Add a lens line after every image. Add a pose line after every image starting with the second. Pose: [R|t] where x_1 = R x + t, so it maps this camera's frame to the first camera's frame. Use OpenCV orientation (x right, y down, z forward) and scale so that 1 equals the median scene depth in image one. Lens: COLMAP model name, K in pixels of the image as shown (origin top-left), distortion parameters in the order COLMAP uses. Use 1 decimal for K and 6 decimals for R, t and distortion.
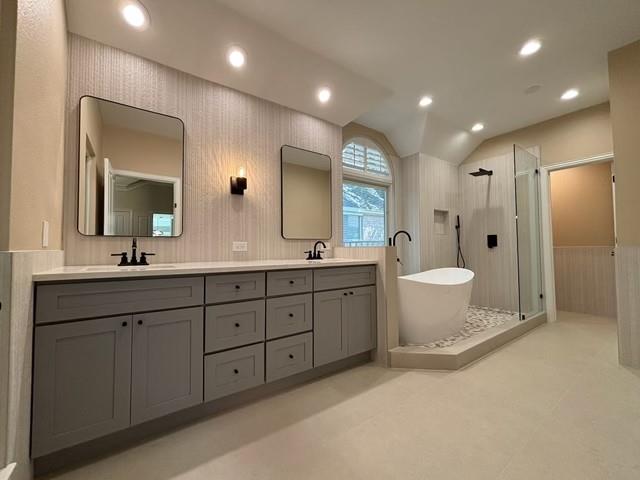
lens RADIAL K [[260.7, 0, 318.4], [0, 260.7, 240.0], [0, 0, 1]] dist [0.002301, -0.000721]
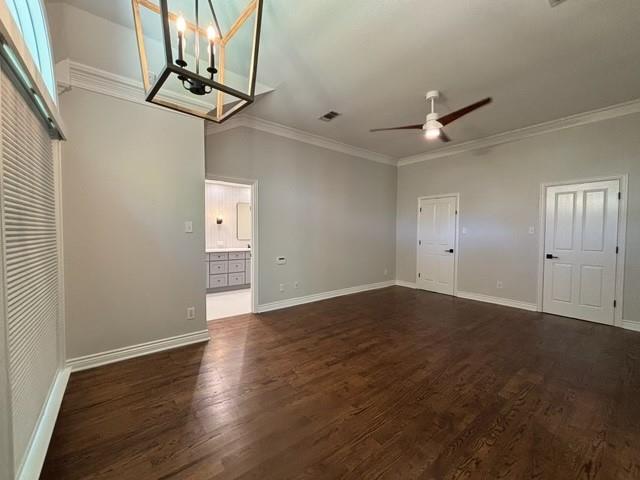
lens RADIAL K [[260.7, 0, 318.4], [0, 260.7, 240.0], [0, 0, 1]] dist [0.002301, -0.000721]
pose [[0.999212, 0.008904, 0.038680, 0.382290], [-0.011361, 0.997901, 0.063757, -0.118984], [-0.038031, -0.064146, 0.997216, -1.089476]]
